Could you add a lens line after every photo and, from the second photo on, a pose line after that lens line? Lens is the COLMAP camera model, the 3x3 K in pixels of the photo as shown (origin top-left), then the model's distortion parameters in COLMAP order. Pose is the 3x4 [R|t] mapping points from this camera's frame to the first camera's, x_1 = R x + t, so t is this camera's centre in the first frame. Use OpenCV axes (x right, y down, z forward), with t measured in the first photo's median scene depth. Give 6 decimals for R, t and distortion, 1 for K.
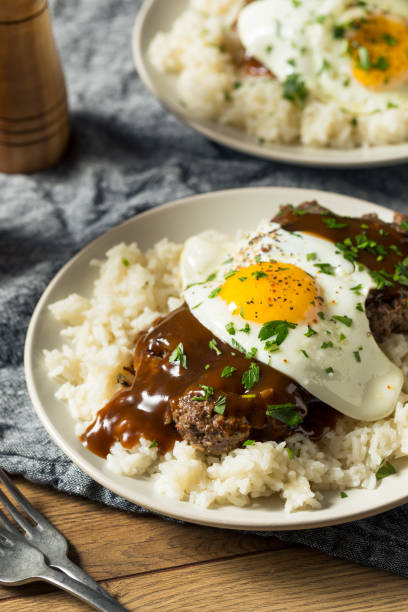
lens RADIAL K [[1897.8, 0, 201.5], [0, 1897.8, 310.2], [0, 0, 1]] dist [-0.019444, 0.000000]
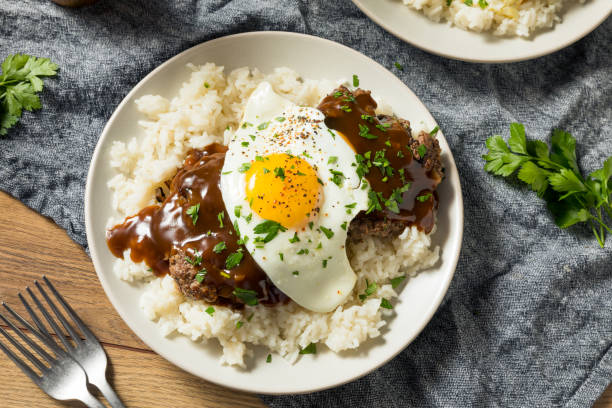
lens RADIAL K [[1034.7, 0, 304.5], [0, 1034.7, 204.0], [0, 0, 1]] dist [0.067979, 0.000000]
pose [[0.921768, 0.387739, 0.001777, 0.052348], [-0.339407, 0.804636, 0.487199, -0.340060], [0.187476, -0.449688, 0.873289, 0.403564]]
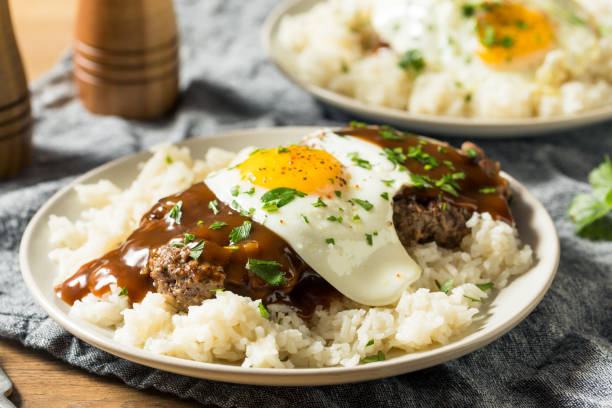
lens RADIAL K [[2001.1, 0, 308.1], [0, 2001.1, 200.0], [0, 0, 1]] dist [-0.026922, 0.000000]
pose [[0.975345, 0.111344, -0.190535, 0.230064], [-0.161603, 0.948324, -0.273066, 0.267109], [0.150285, 0.297125, 0.942937, 0.098569]]
